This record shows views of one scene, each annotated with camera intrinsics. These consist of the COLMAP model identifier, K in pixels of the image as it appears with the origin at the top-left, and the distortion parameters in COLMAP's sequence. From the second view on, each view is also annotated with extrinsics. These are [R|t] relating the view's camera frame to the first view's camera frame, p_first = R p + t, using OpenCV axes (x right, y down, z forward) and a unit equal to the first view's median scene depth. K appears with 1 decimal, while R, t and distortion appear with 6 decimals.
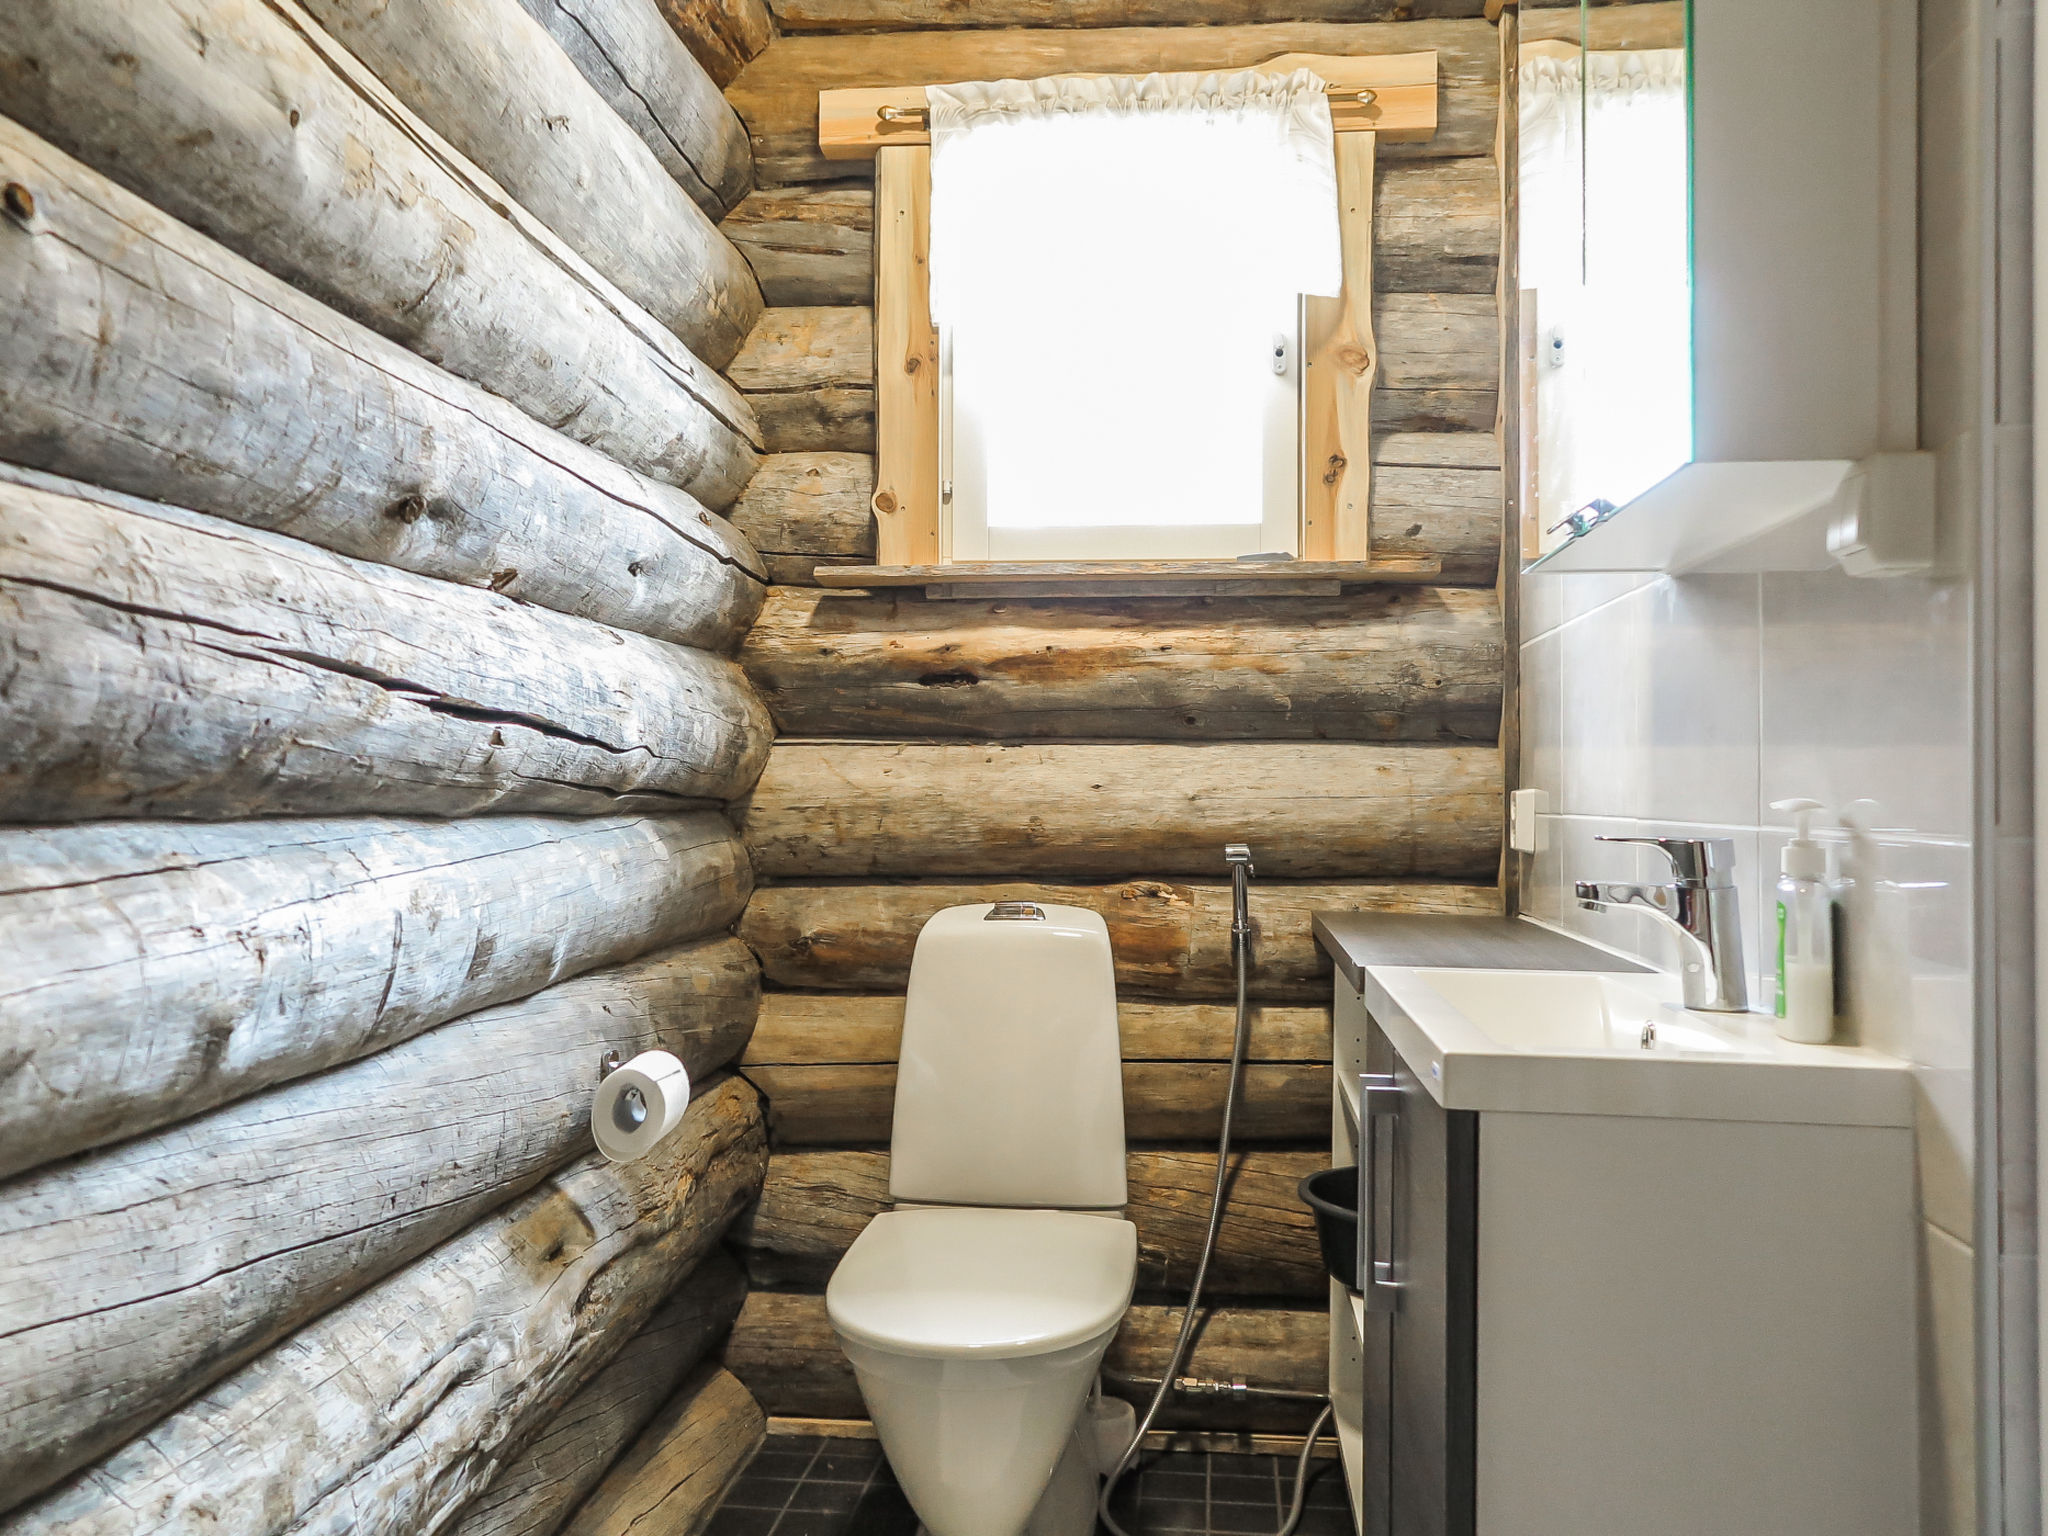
lens RADIAL K [[1713.7, 0, 1021.6], [0, 1713.7, 782.4], [0, 0, 1]] dist [-0.010280, -0.002791]
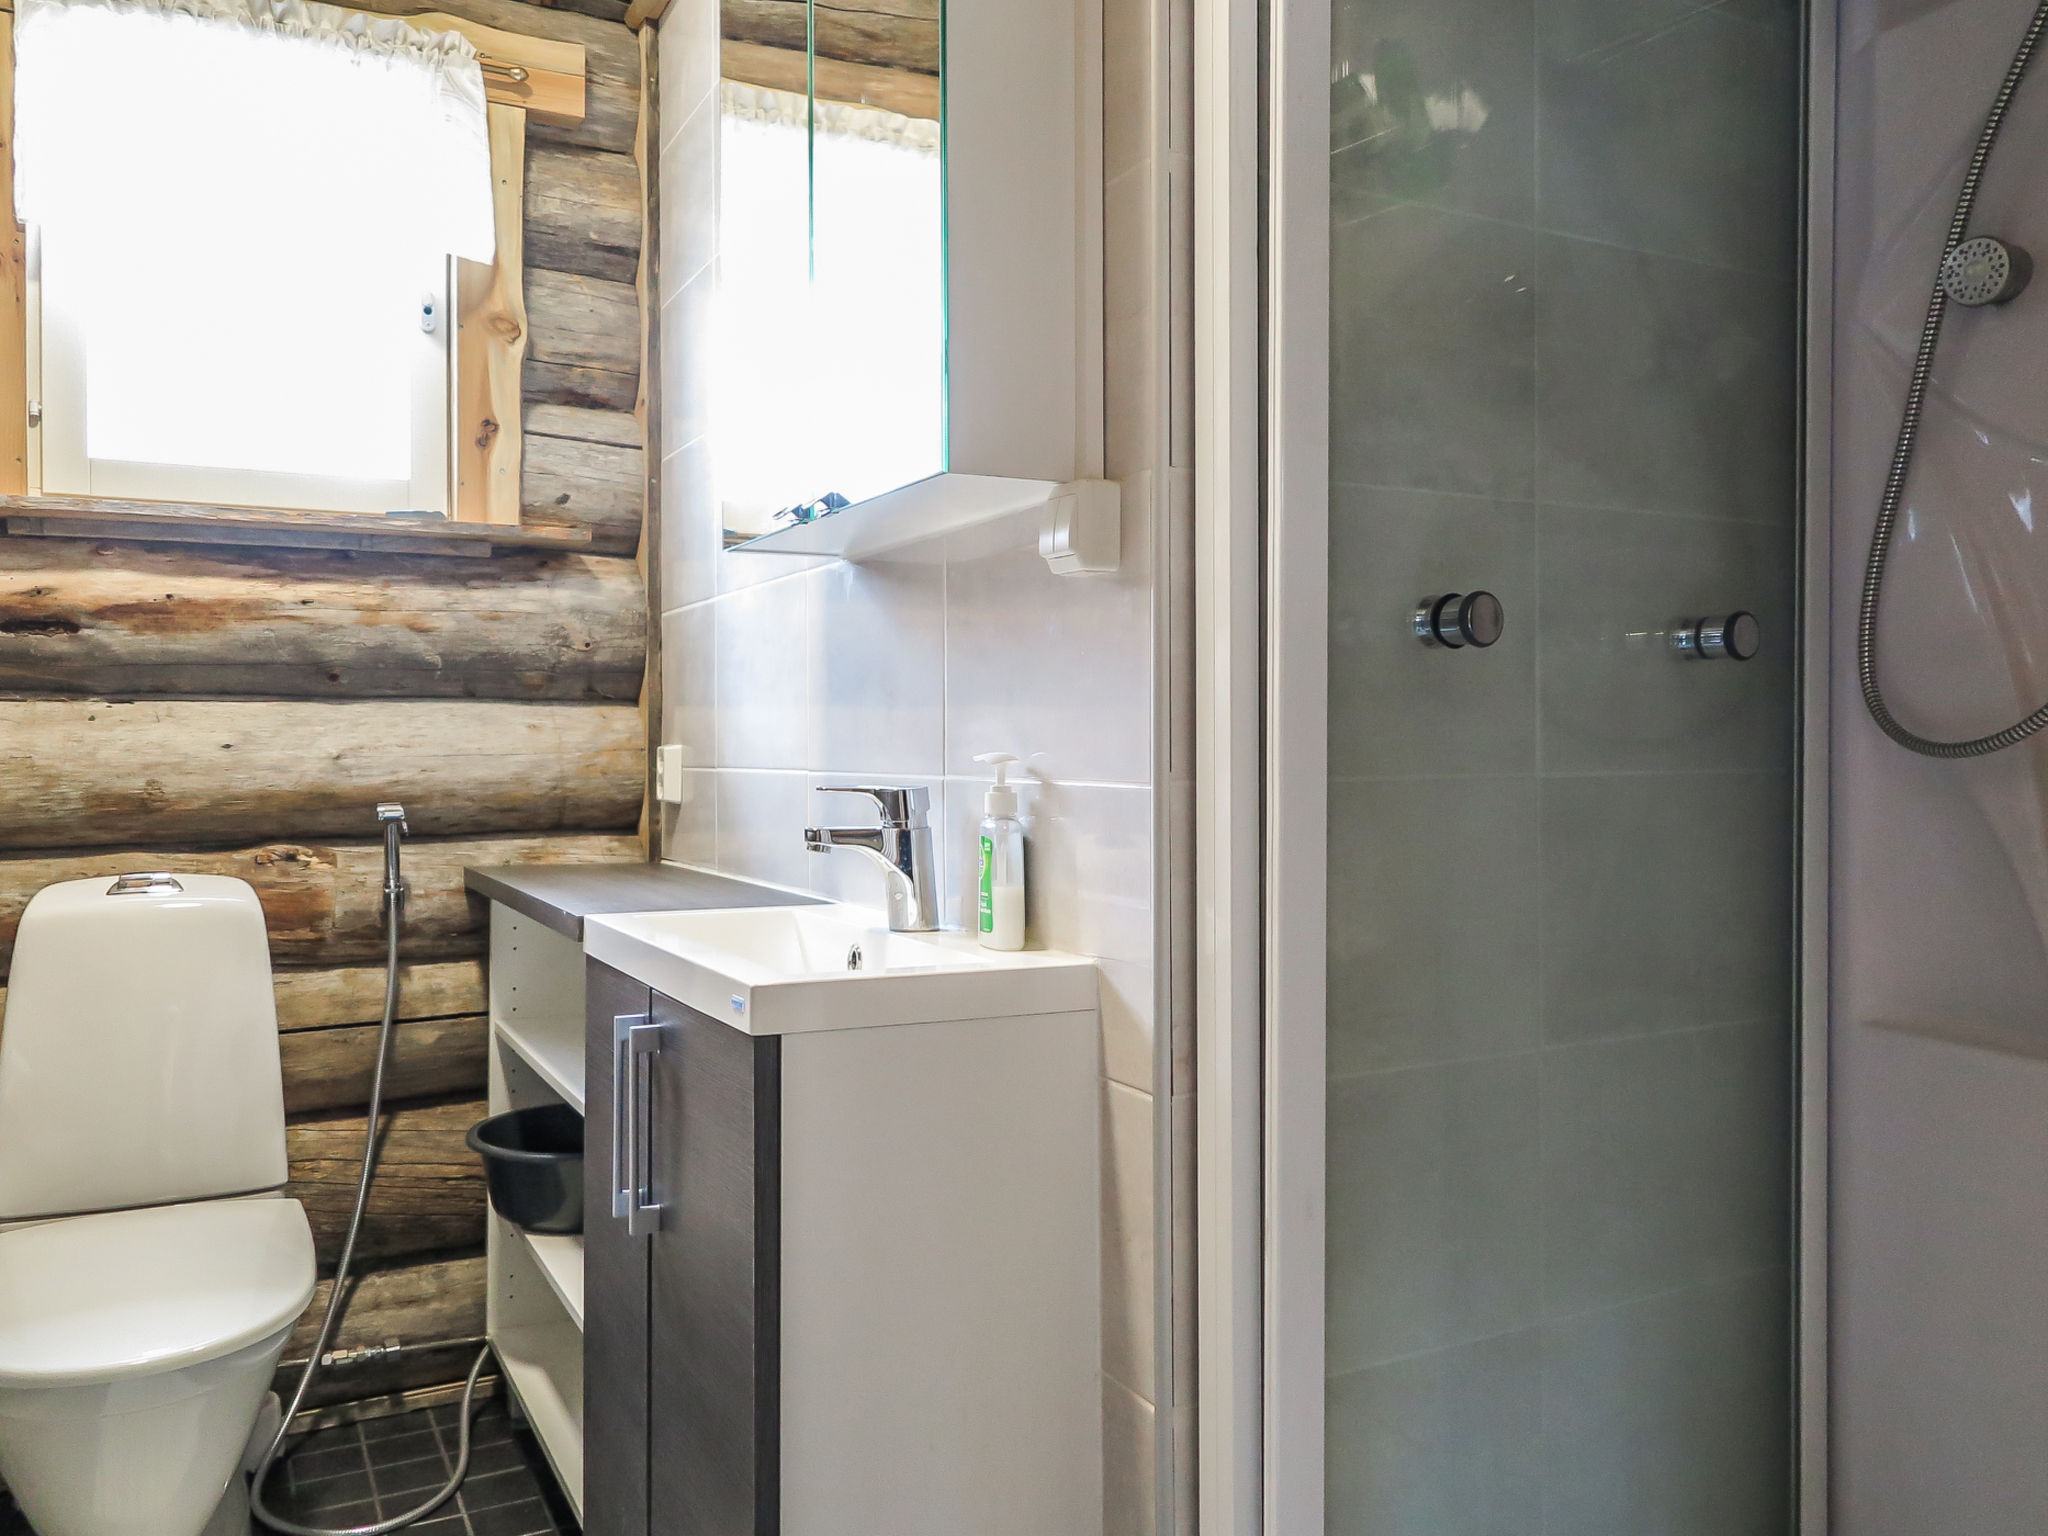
lens RADIAL K [[1645.8, 0, 989.9], [0, 1645.8, 761.3], [0, 0, 1]] dist [-0.019605, 0.011245]
pose [[0.811389, -0.014799, 0.584319, -0.147129], [0.005298, 0.999825, 0.017965, -0.003385], [-0.584482, -0.011480, 0.811326, 0.028552]]
